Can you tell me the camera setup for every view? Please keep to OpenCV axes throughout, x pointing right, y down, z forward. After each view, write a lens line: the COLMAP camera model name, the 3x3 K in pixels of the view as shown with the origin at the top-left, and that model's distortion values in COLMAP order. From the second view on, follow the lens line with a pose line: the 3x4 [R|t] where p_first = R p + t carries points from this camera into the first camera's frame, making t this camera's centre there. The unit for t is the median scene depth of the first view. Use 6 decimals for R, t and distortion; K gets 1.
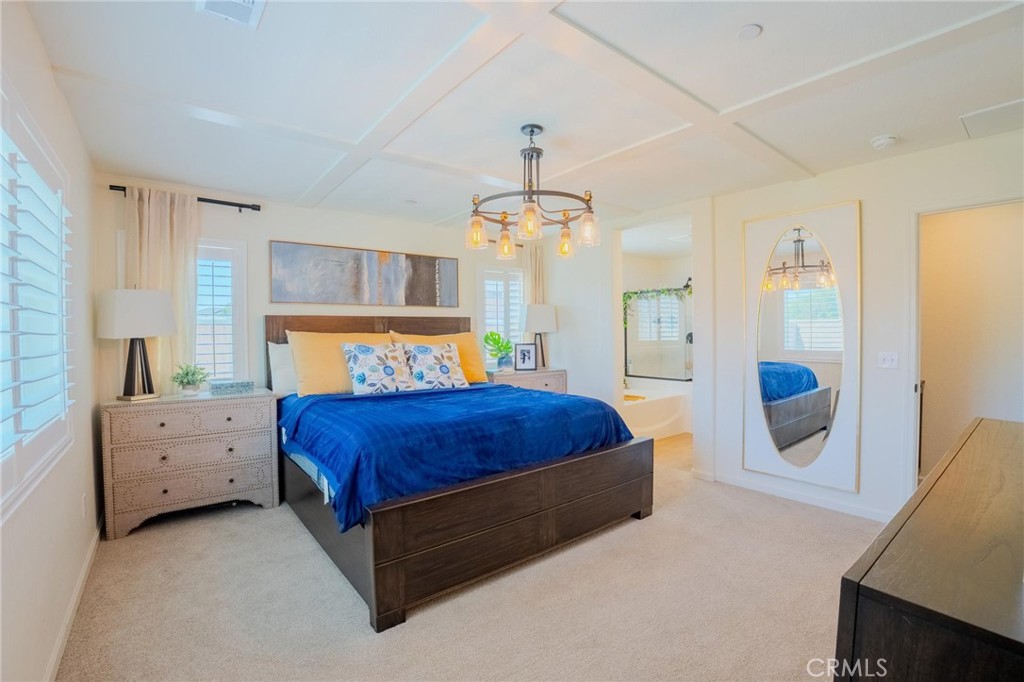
lens RADIAL K [[454.2, 0, 515.8], [0, 454.2, 340.8], [0, 0, 1]] dist [-0.067611, 0.013139]
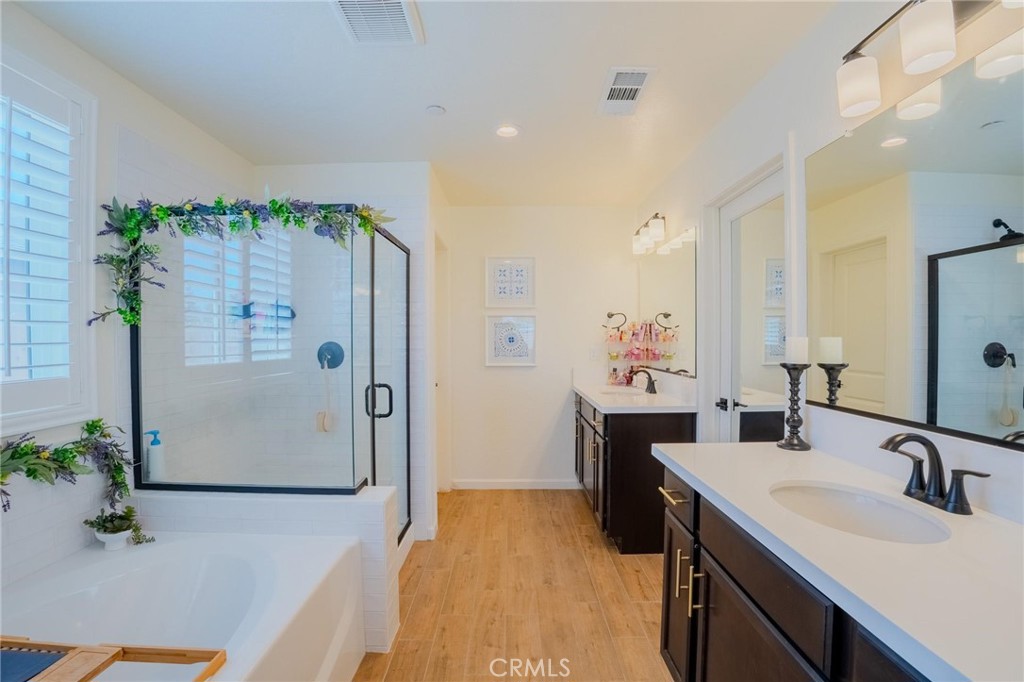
lens RADIAL K [[454.2, 0, 515.8], [0, 454.2, 340.8], [0, 0, 1]] dist [-0.067611, 0.013139]
pose [[0.621040, 0.001426, 0.783778, 0.176786], [0.012373, 0.999856, -0.011623, -0.013153], [-0.783681, 0.016916, 0.620933, 0.635093]]
